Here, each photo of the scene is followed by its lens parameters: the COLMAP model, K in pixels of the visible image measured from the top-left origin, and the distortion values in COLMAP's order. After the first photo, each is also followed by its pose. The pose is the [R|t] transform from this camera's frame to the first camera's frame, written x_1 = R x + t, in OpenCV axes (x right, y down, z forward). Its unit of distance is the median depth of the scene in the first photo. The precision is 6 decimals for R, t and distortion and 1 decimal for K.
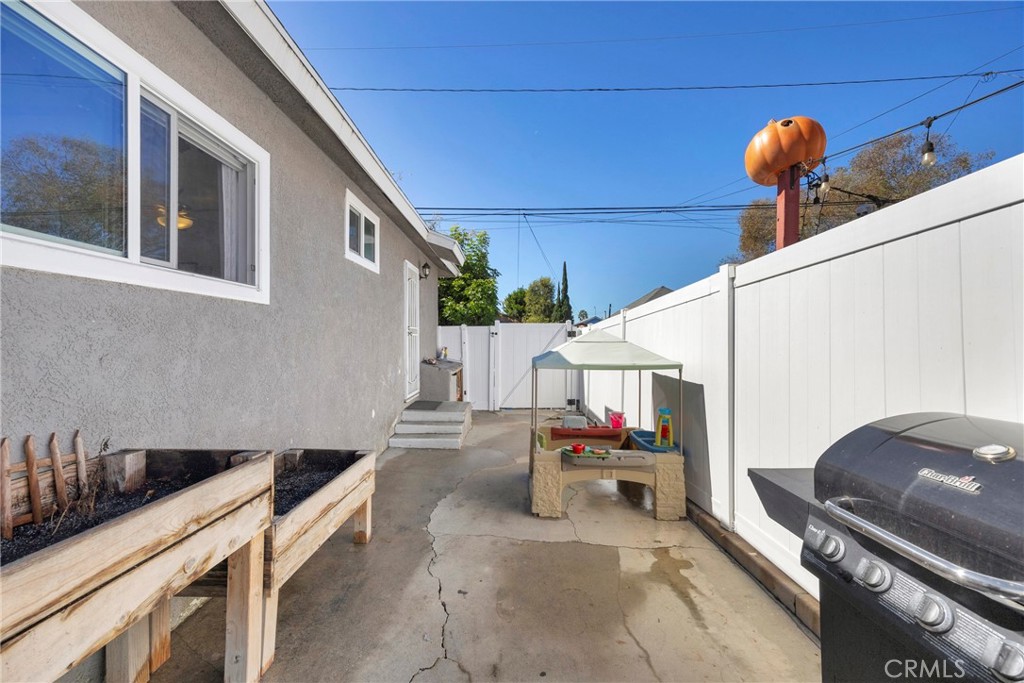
lens RADIAL K [[409.4, 0, 507.8], [0, 409.4, 342.2], [0, 0, 1]] dist [-0.002476, 0.005904]
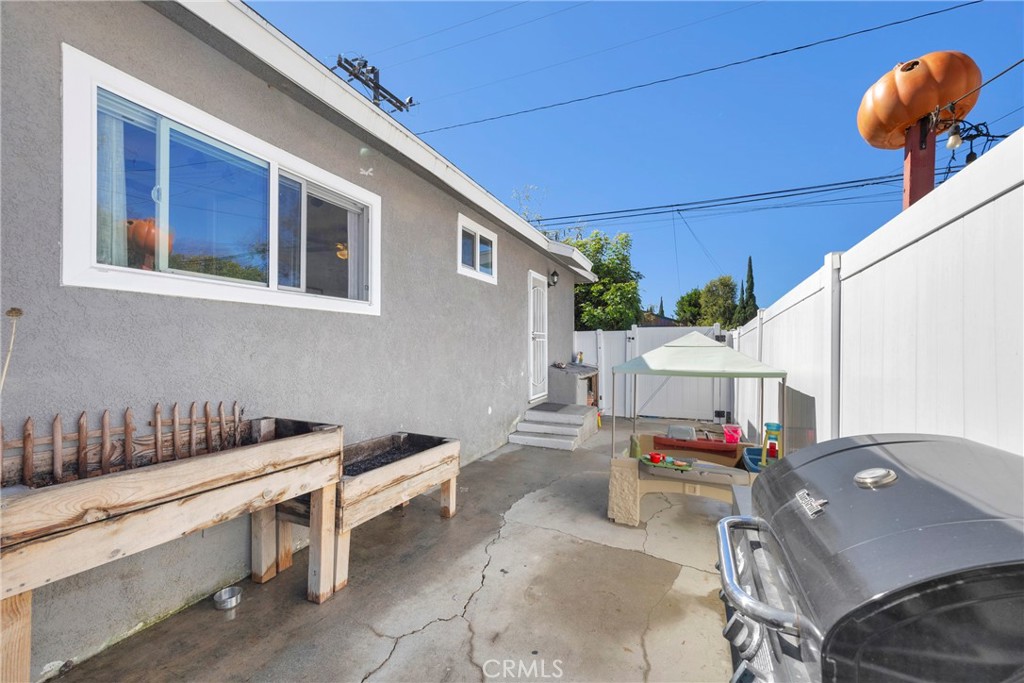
lens RADIAL K [[410.8, 0, 516.4], [0, 410.8, 346.6], [0, 0, 1]] dist [-0.003447, 0.005410]
pose [[0.924021, 0.002774, -0.382333, 0.275768], [-0.003892, 0.999990, -0.002150, 0.004429], [0.382323, 0.003474, 0.924022, -0.012311]]
